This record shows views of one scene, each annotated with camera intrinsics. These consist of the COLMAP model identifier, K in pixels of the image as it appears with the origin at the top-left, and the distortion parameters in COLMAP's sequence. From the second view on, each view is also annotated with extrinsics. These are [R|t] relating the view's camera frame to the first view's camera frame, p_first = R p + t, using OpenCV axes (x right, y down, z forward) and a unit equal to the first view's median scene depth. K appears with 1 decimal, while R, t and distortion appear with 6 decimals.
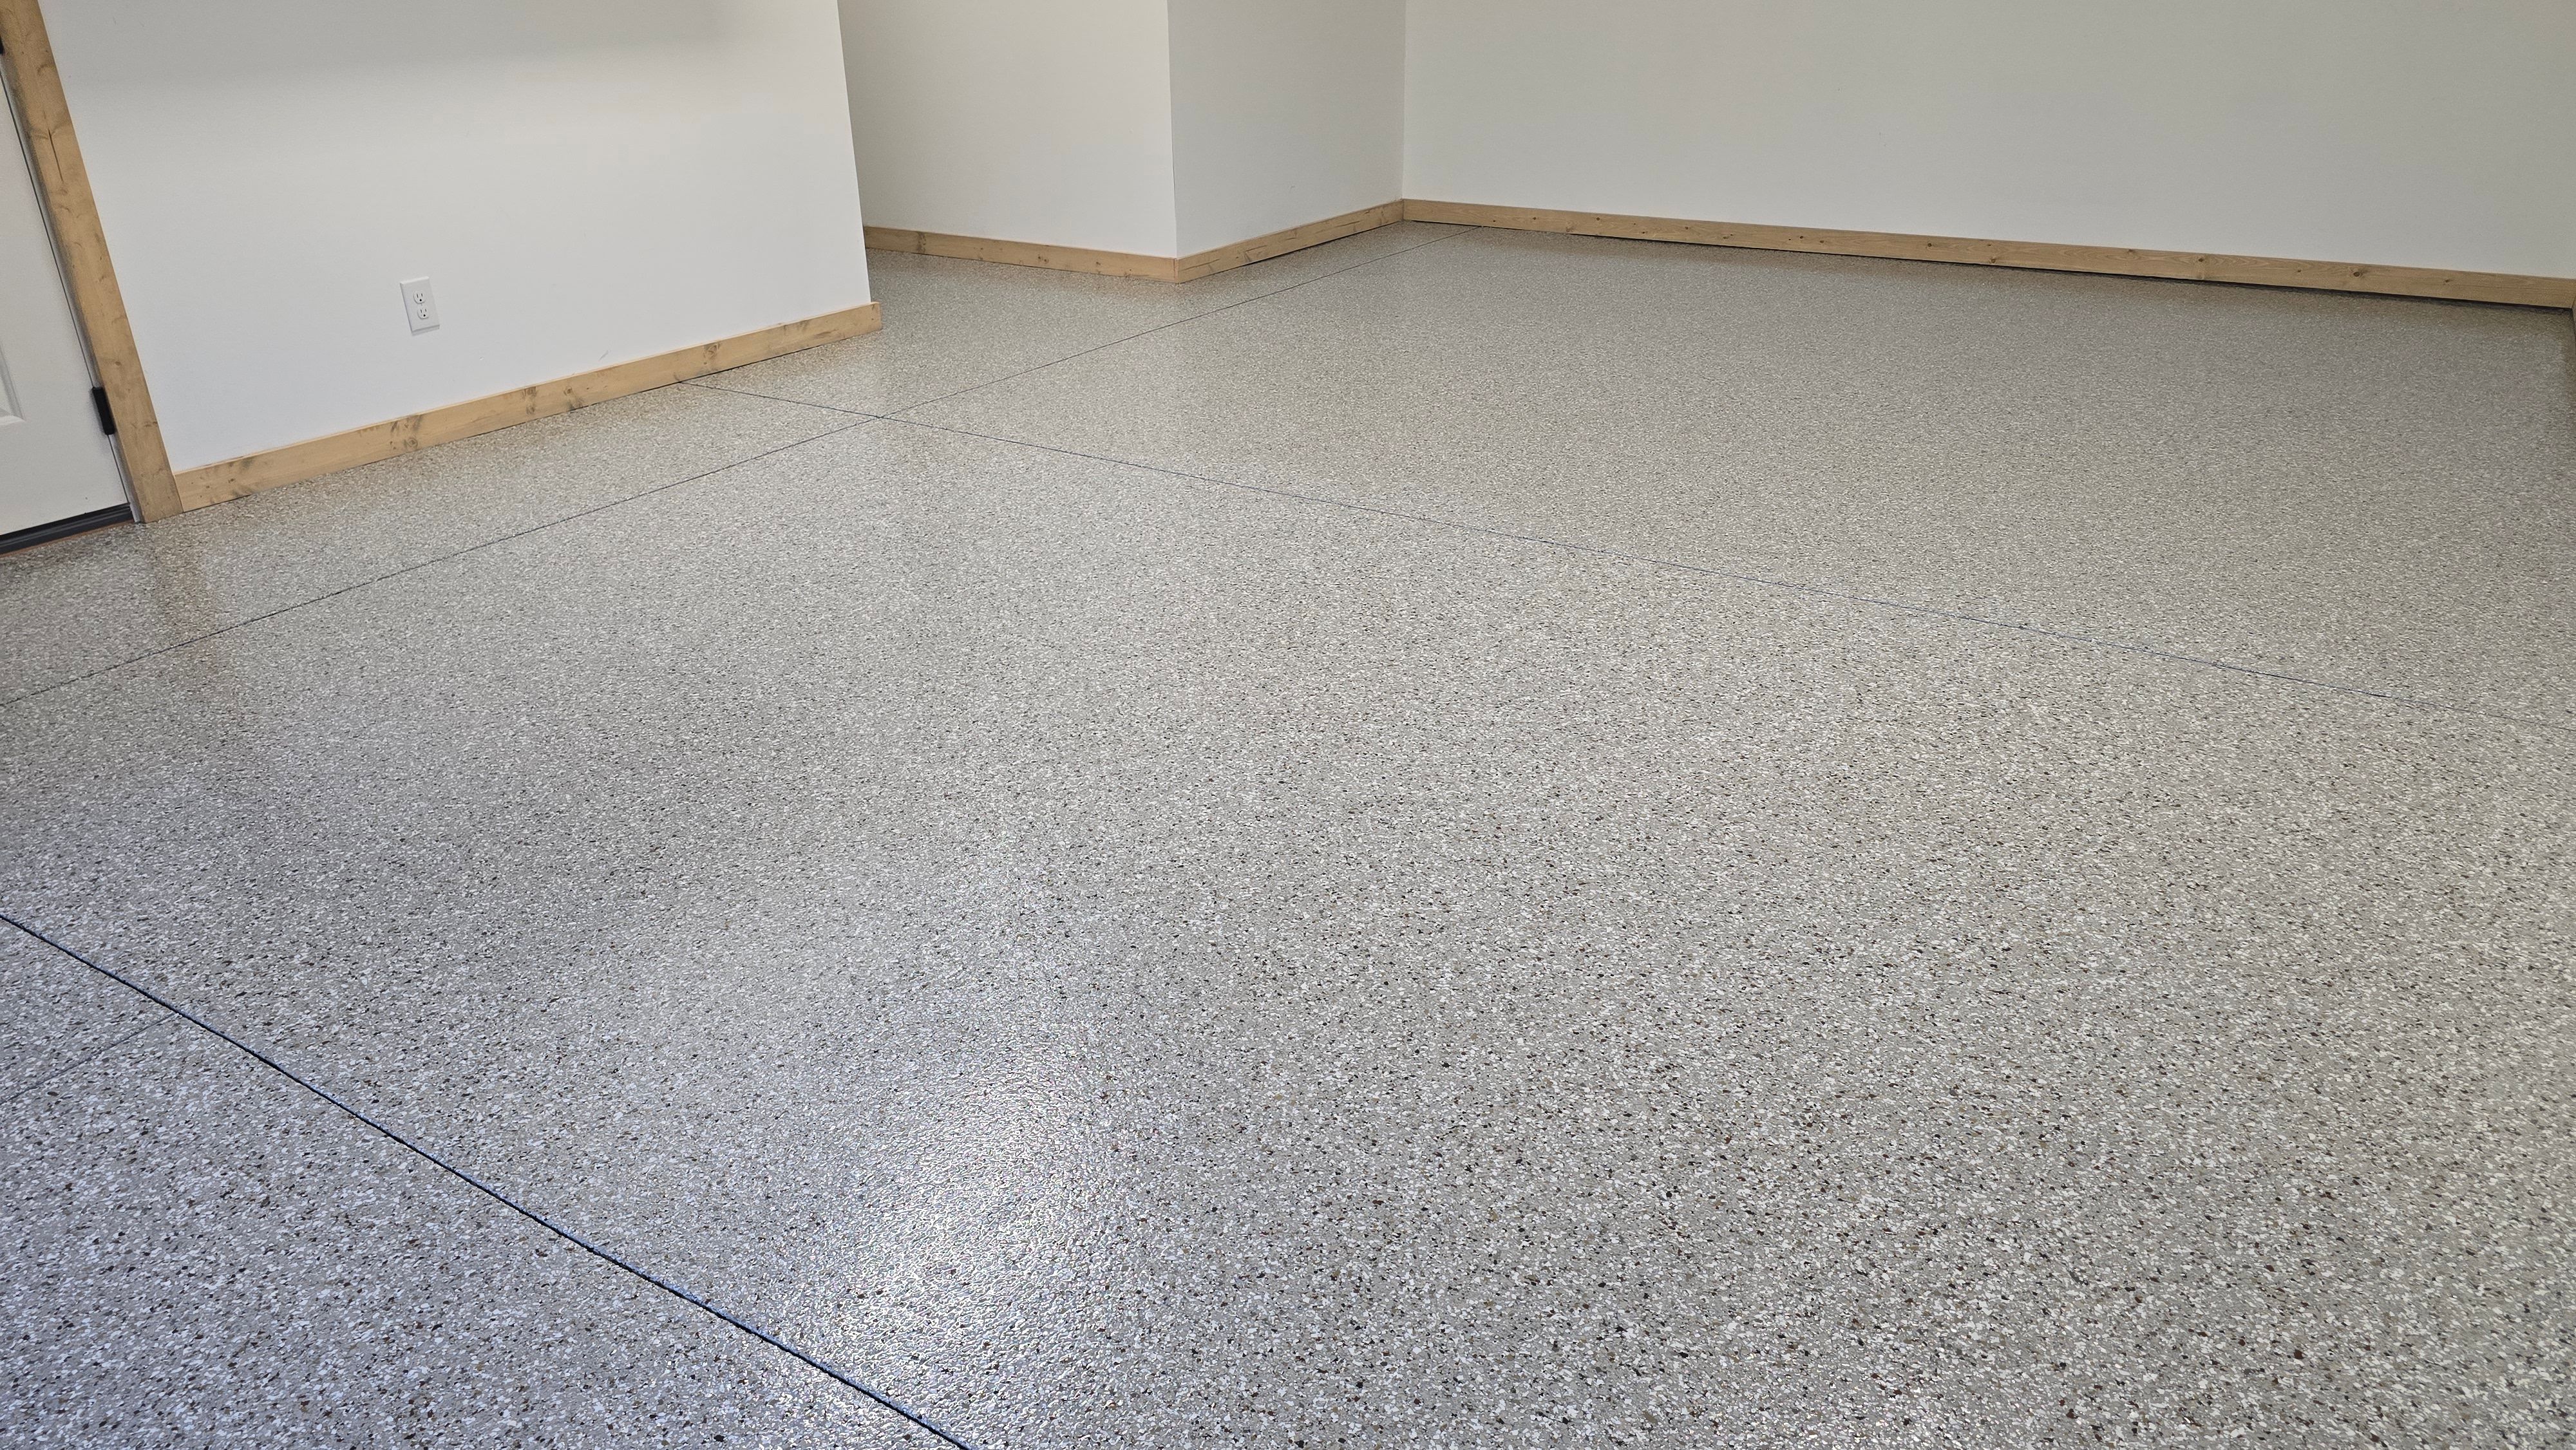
lens RADIAL K [[1716.2, 0, 1270.4], [0, 1716.2, 720.7], [0, 0, 1]] dist [0.069474, -0.067215]
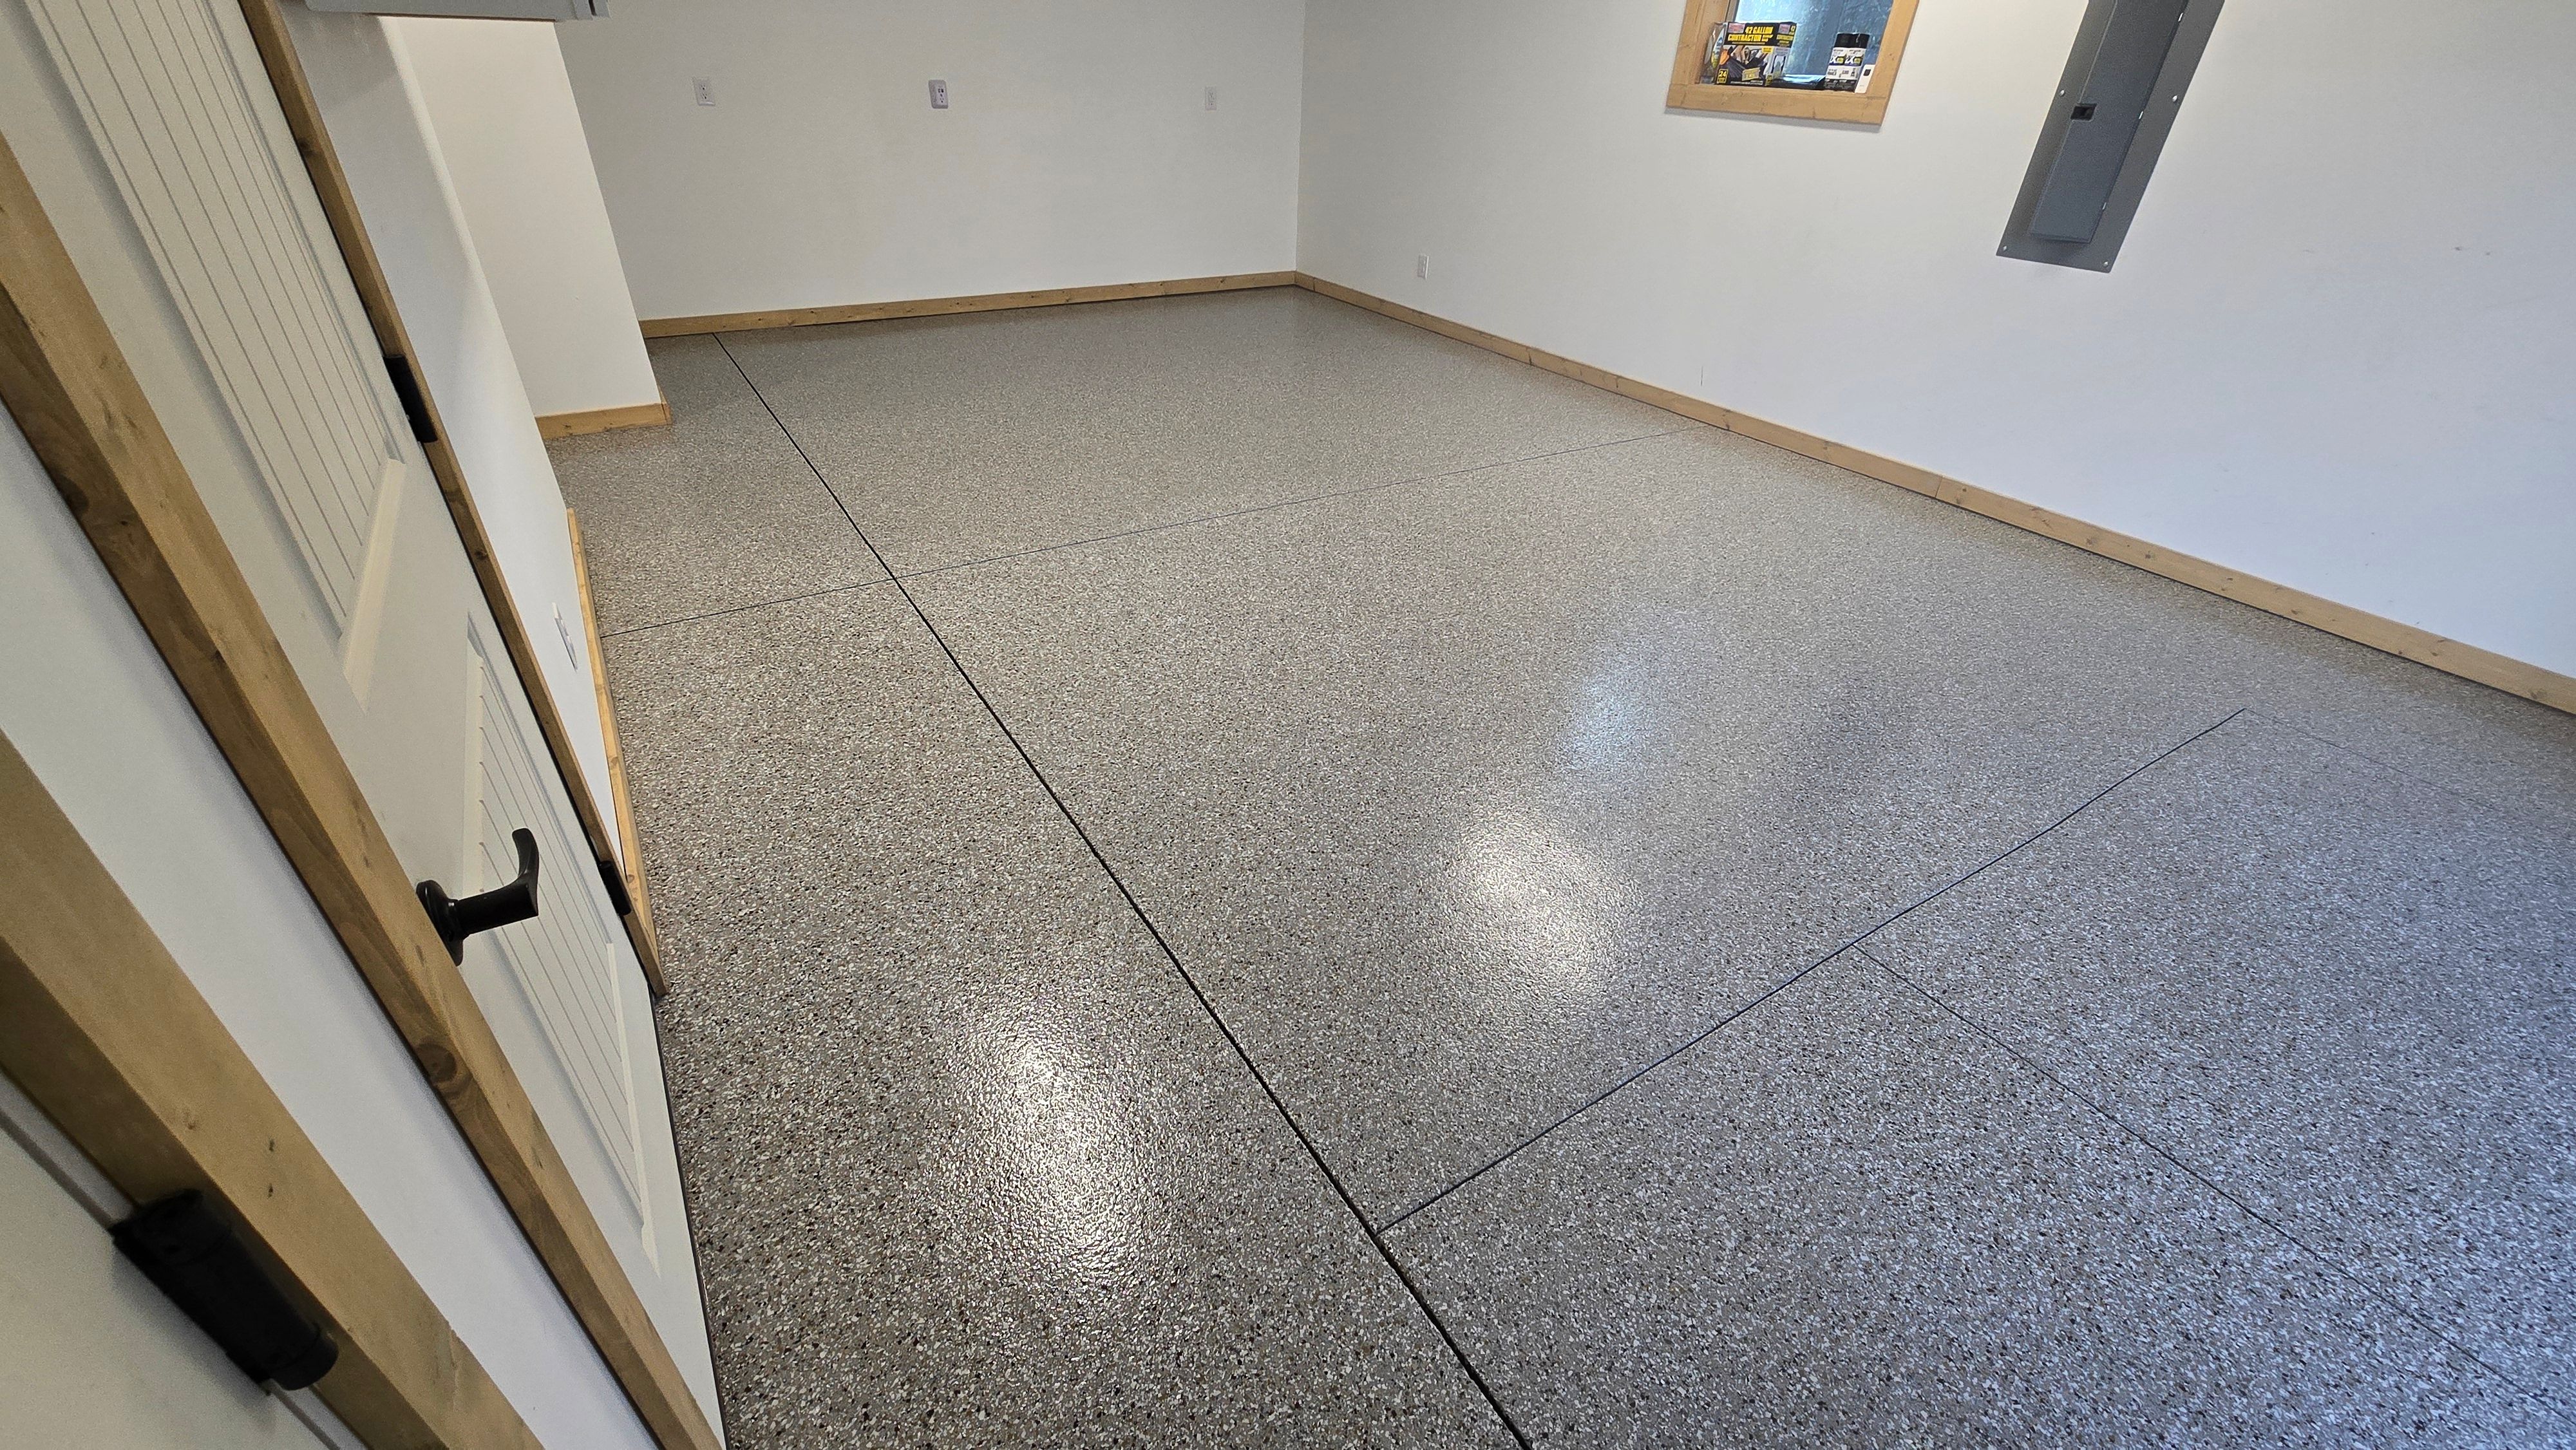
lens RADIAL K [[1050.8, 0, 1291.6], [0, 1050.8, 725.3], [0, 0, 1]] dist [-0.001232, 0.000677]
pose [[0.425464, -0.464834, 0.776473, -0.716287], [0.343810, 0.876698, 0.336445, -0.239950], [-0.837123, 0.123814, 0.532818, 0.432090]]
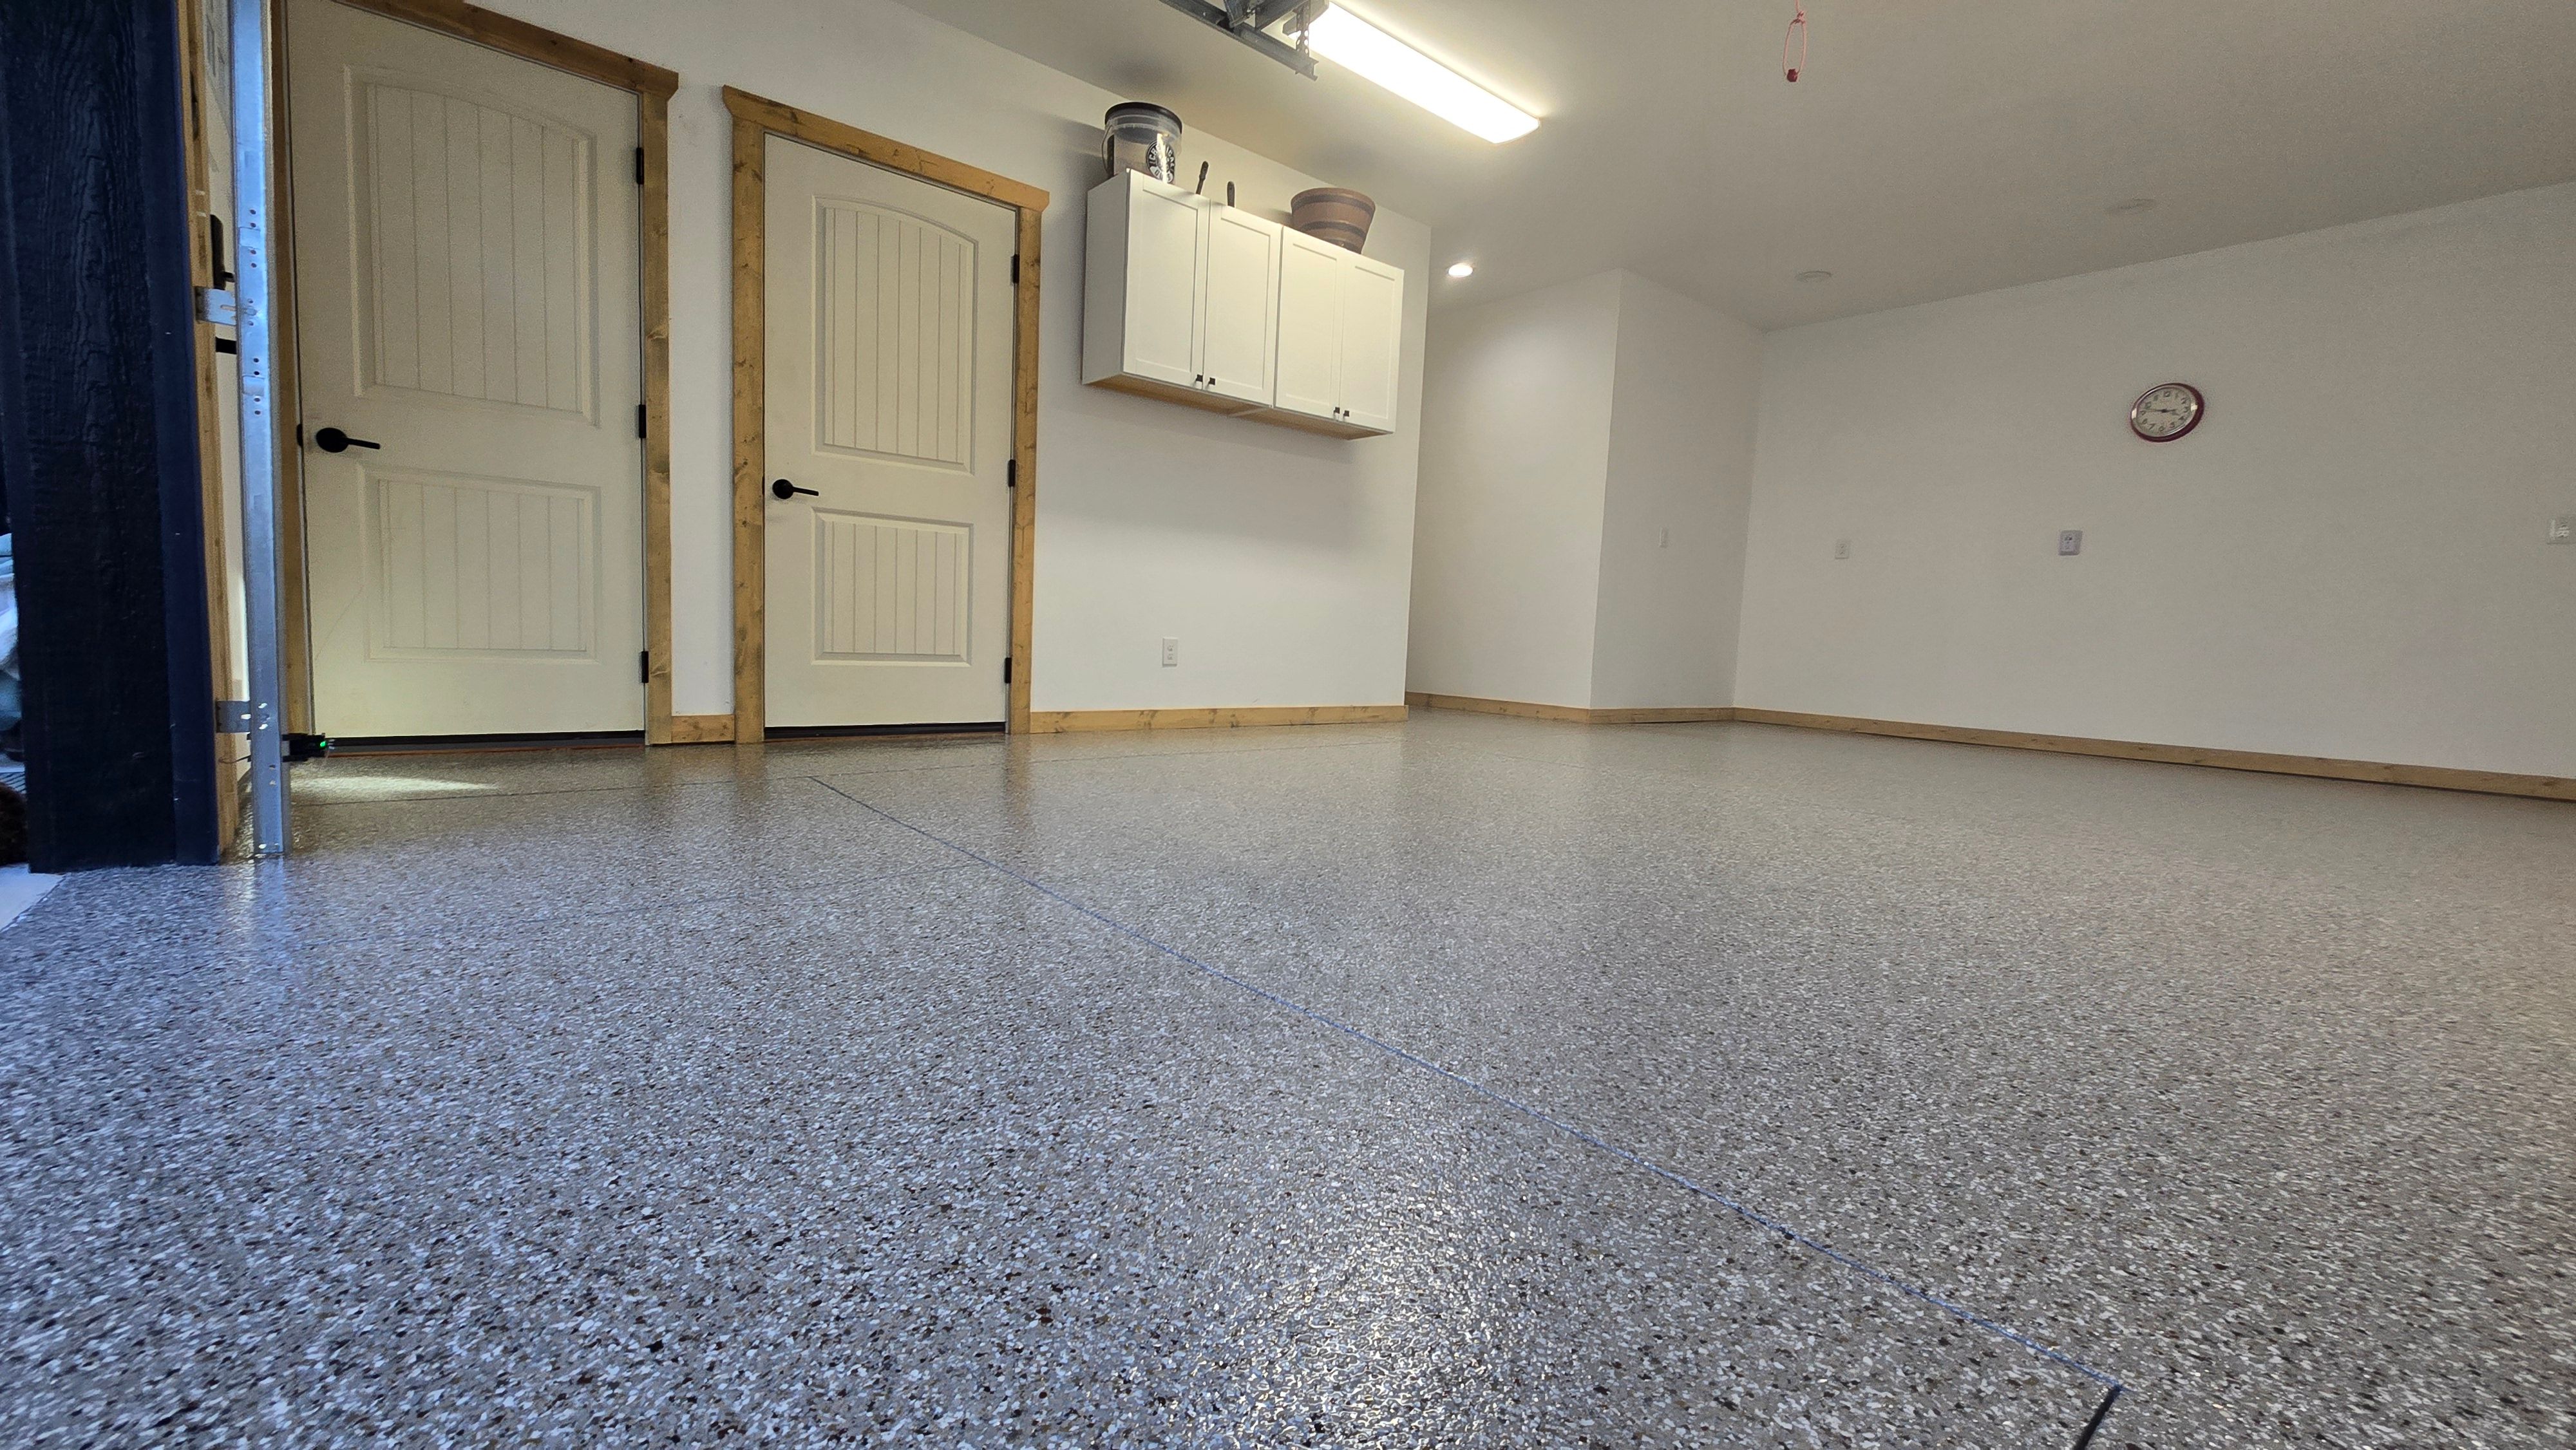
lens RADIAL K [[1050.8, 0, 1291.6], [0, 1050.8, 725.3], [0, 0, 1]] dist [-0.001232, 0.000677]
pose [[0.953026, 0.083296, -0.291210, -0.045962], [-0.178053, 0.931846, -0.316165, 0.145159], [0.245027, 0.353165, 0.902904, 0.077422]]
